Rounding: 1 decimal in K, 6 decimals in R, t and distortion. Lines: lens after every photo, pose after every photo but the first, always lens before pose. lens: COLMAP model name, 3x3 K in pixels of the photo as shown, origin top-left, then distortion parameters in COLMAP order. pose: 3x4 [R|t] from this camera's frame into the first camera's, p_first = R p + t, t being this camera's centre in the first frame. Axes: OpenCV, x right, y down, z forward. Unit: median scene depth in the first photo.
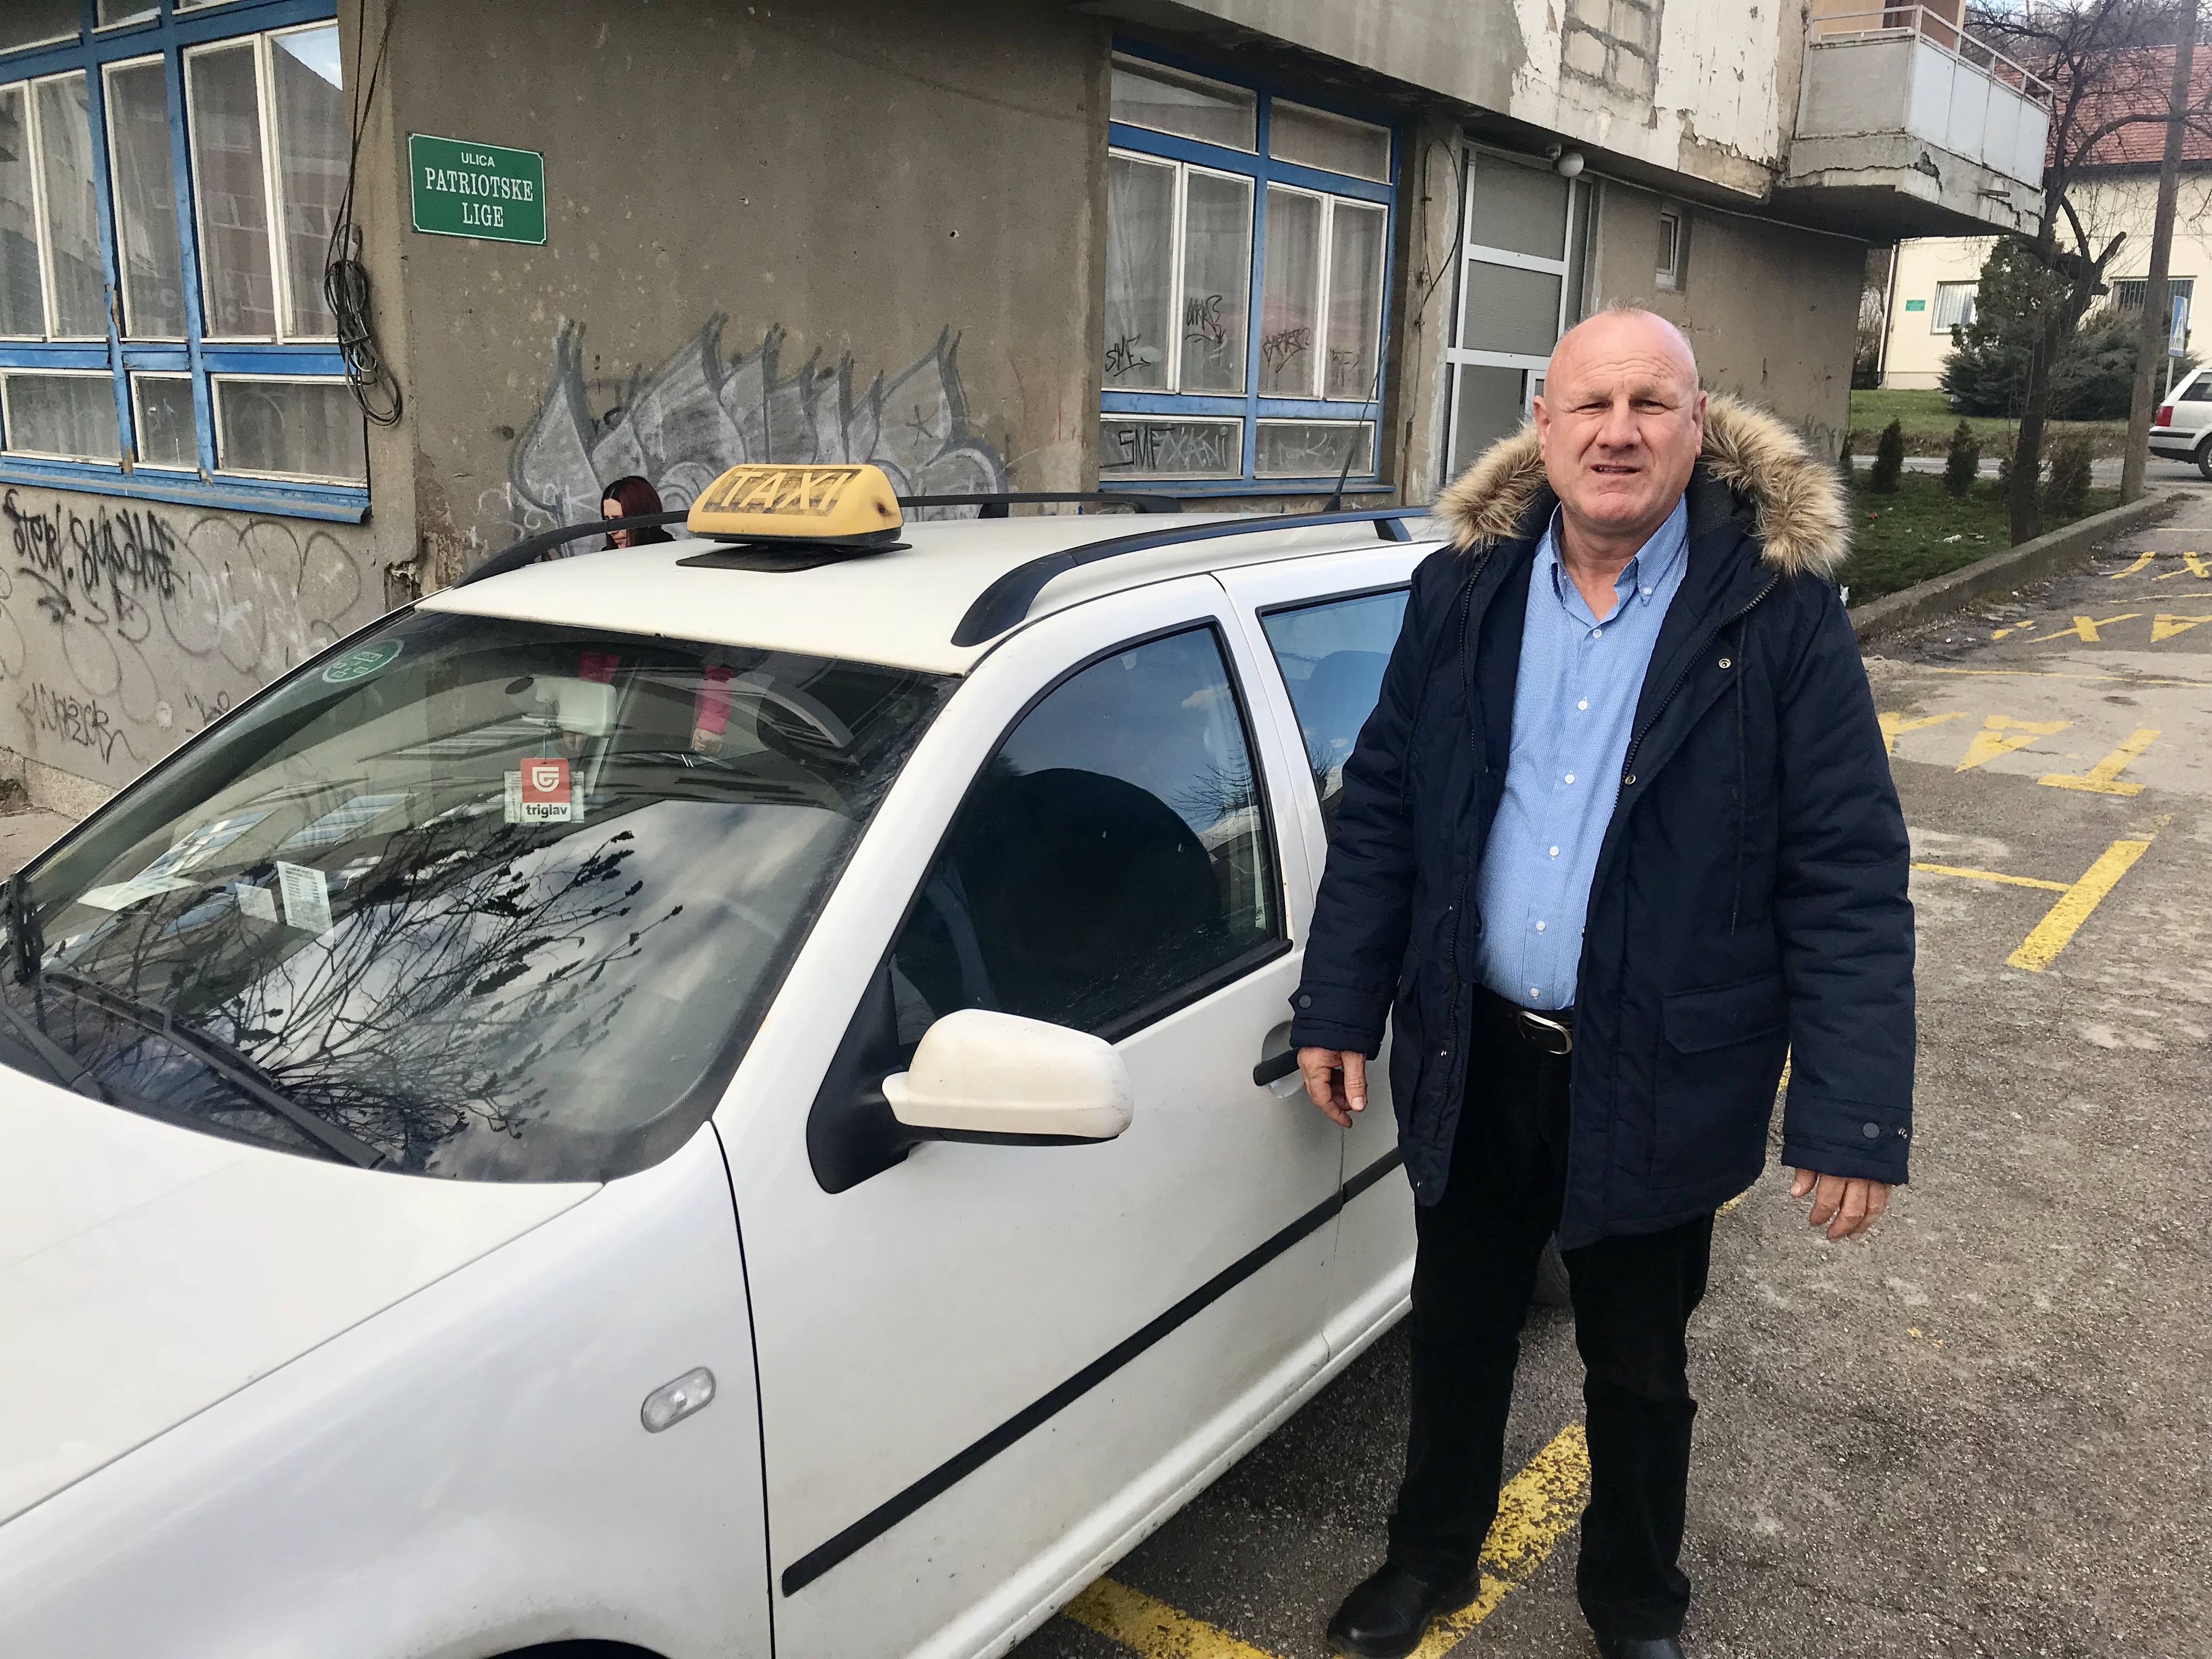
lens RADIAL K [[1835.5, 0, 1106.0], [0, 1835.5, 829.5], [0, 0, 1]] dist [0.019860, 0.042873]
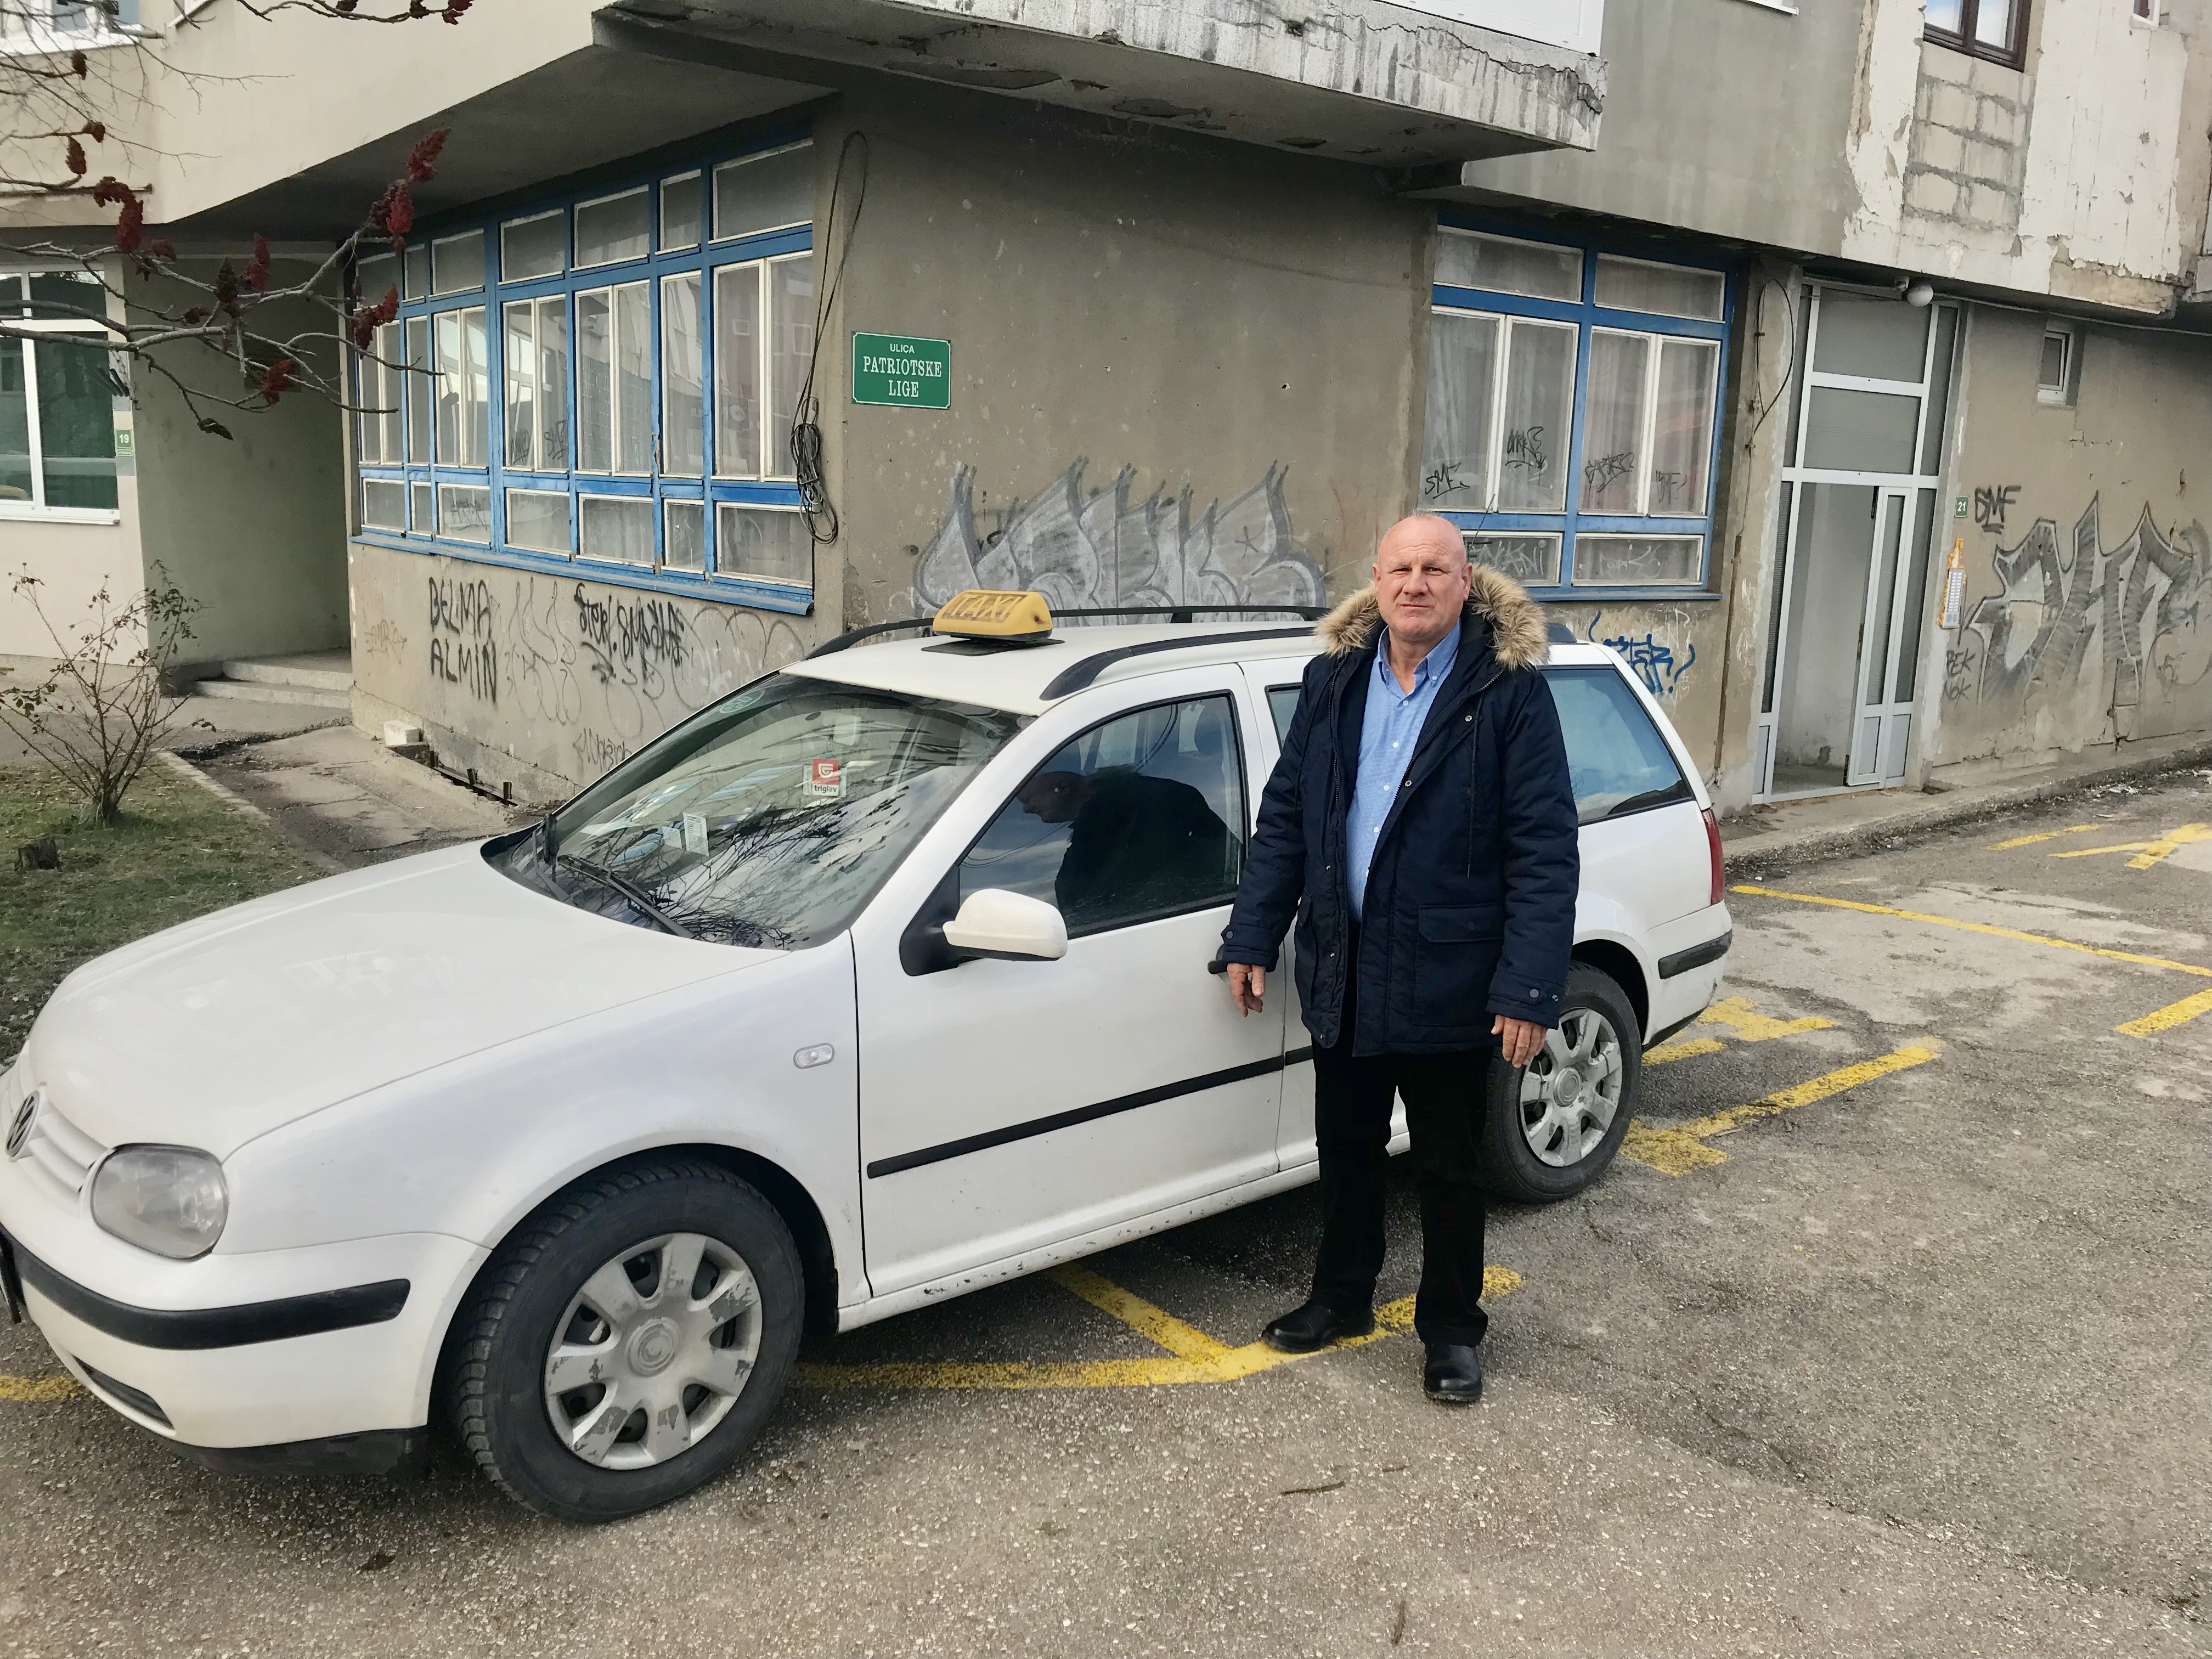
lens RADIAL K [[1776.4, 0, 1106.0], [0, 1776.4, 829.5], [0, 0, 1]] dist [0.128922, -0.117090]
pose [[0.969097, 0.050947, -0.241362, 0.113207], [-0.062249, 0.997281, -0.039432, 0.024344], [0.238697, 0.053238, 0.969634, -0.176443]]
